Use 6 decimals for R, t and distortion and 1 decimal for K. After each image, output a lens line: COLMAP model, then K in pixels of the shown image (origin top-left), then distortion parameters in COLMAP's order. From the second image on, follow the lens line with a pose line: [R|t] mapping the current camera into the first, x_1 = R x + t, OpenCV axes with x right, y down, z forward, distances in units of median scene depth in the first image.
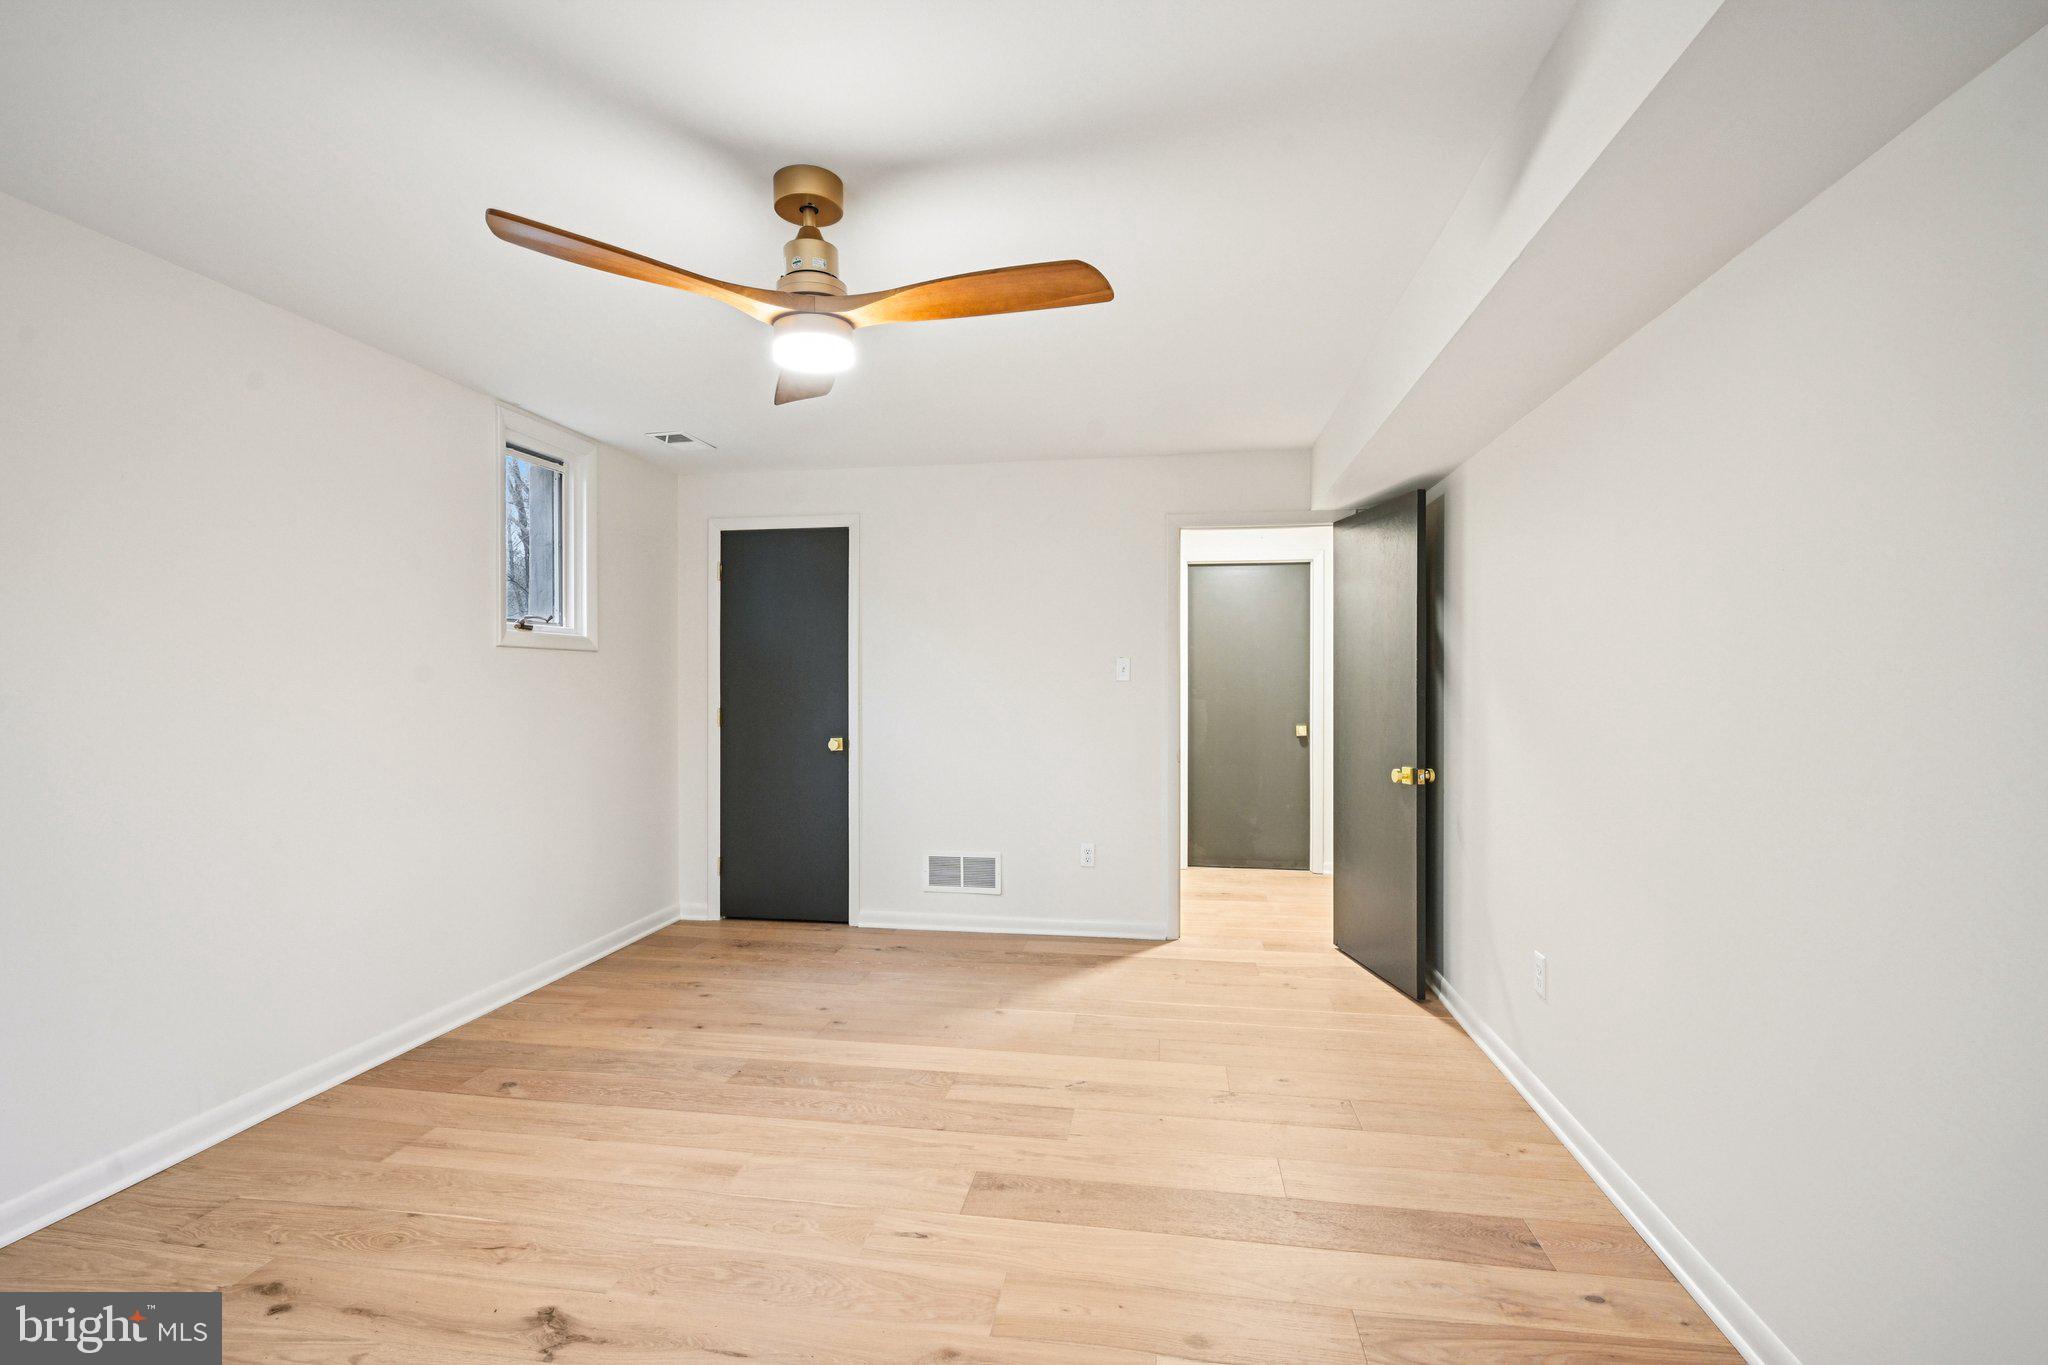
lens RADIAL K [[915.5, 0, 1016.7], [0, 915.5, 687.8], [0, 0, 1]] dist [0.003506, 0.000759]
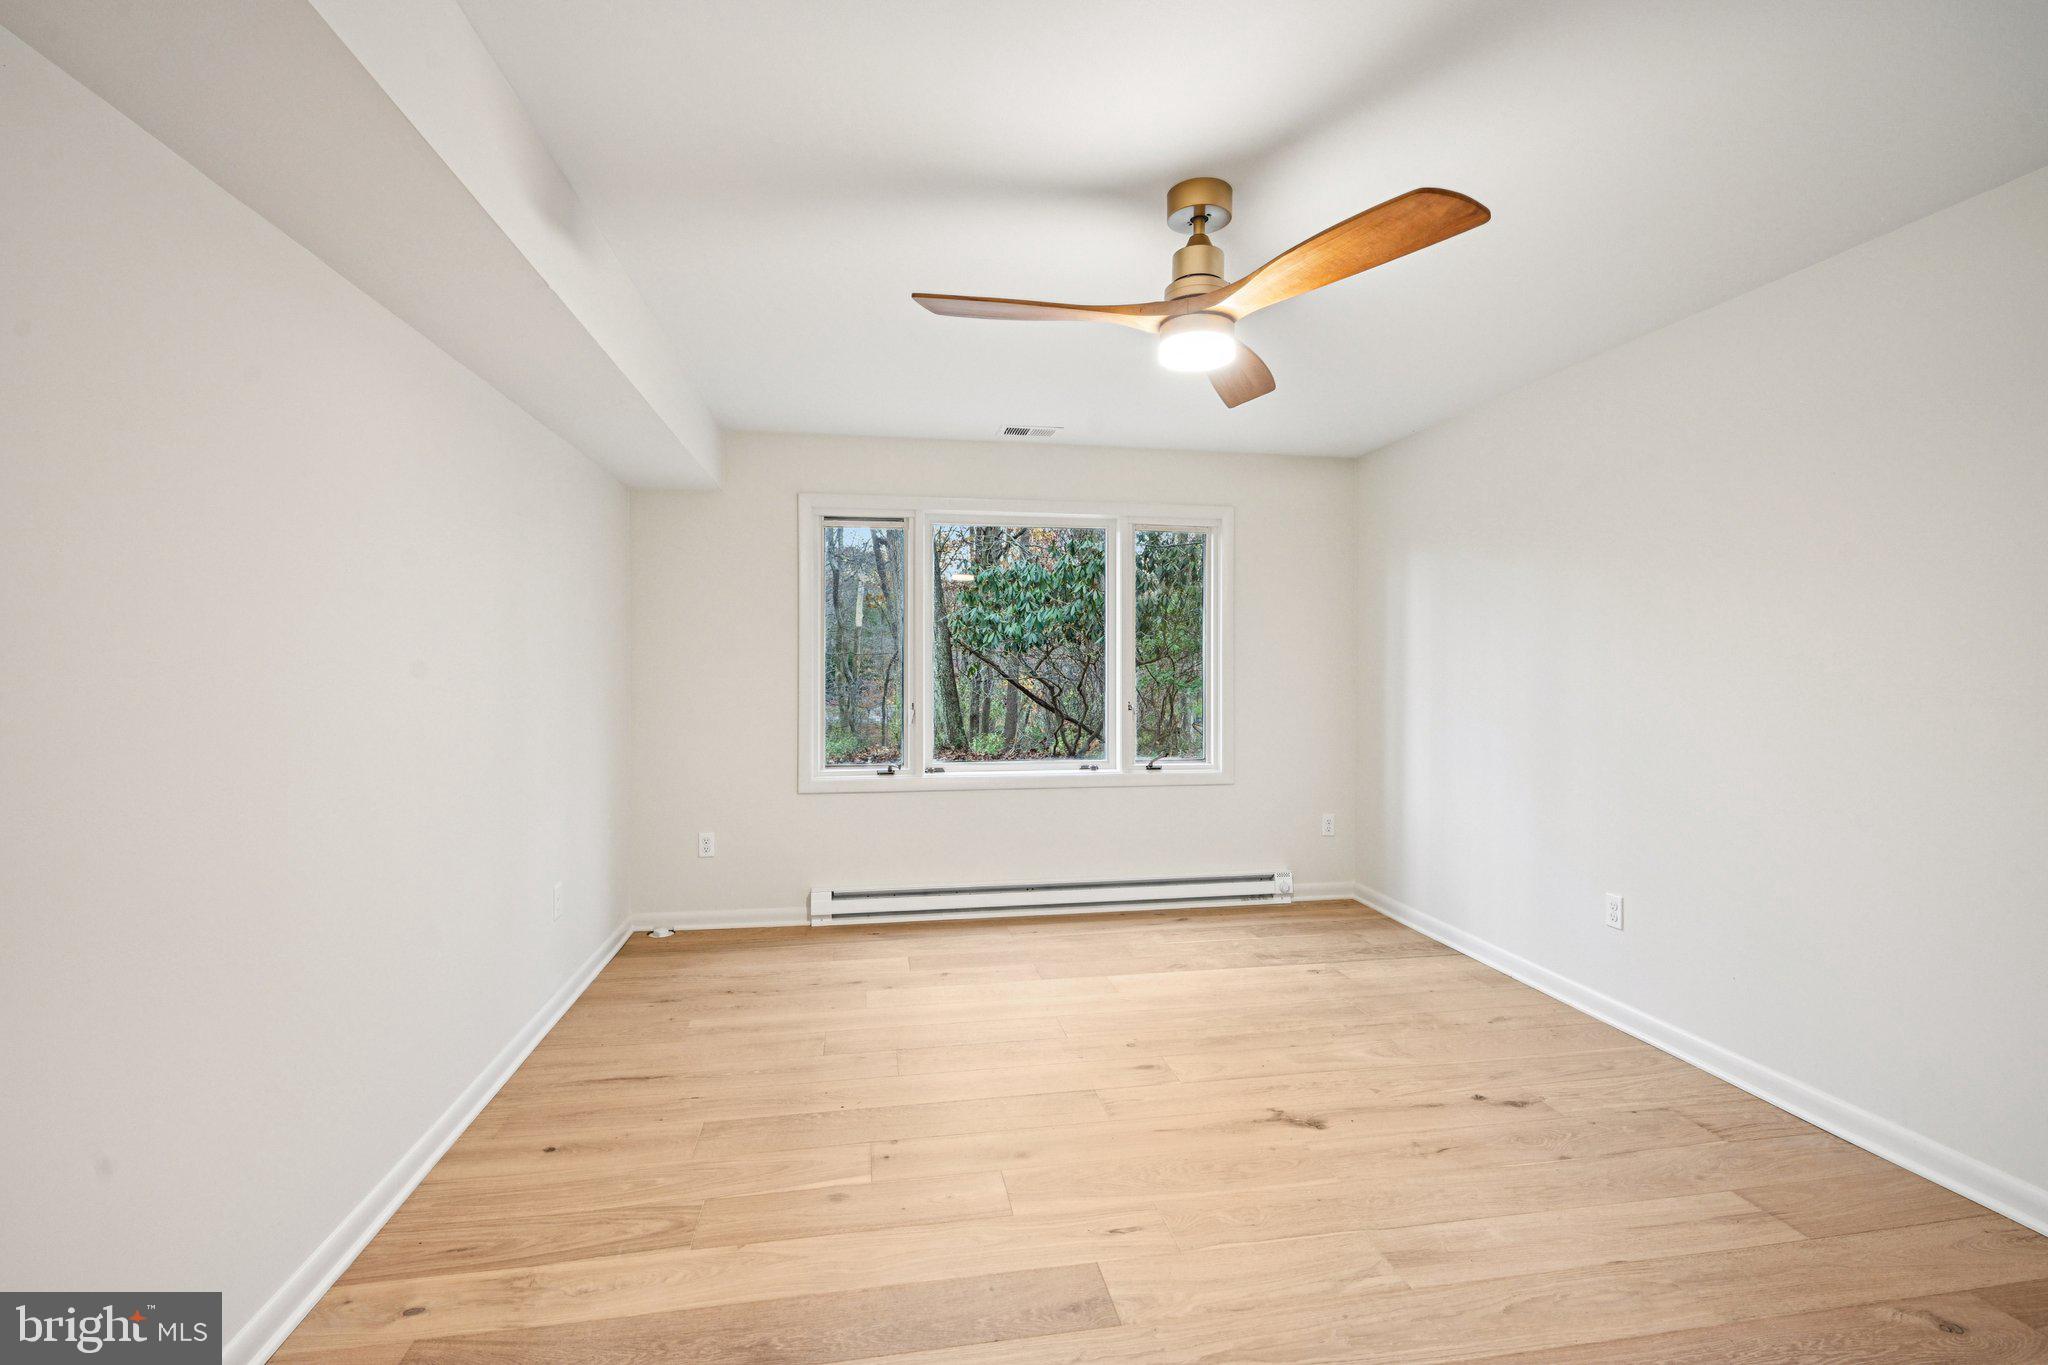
lens RADIAL K [[915.5, 0, 1010.4], [0, 915.5, 668.5], [0, 0, 1]] dist [0.003506, 0.000759]
pose [[-0.948943, 0.001683, -0.315443, 0.305347], [-0.000103, 0.999984, 0.005645, -0.004499], [0.315447, 0.005390, -0.948928, 1.870778]]
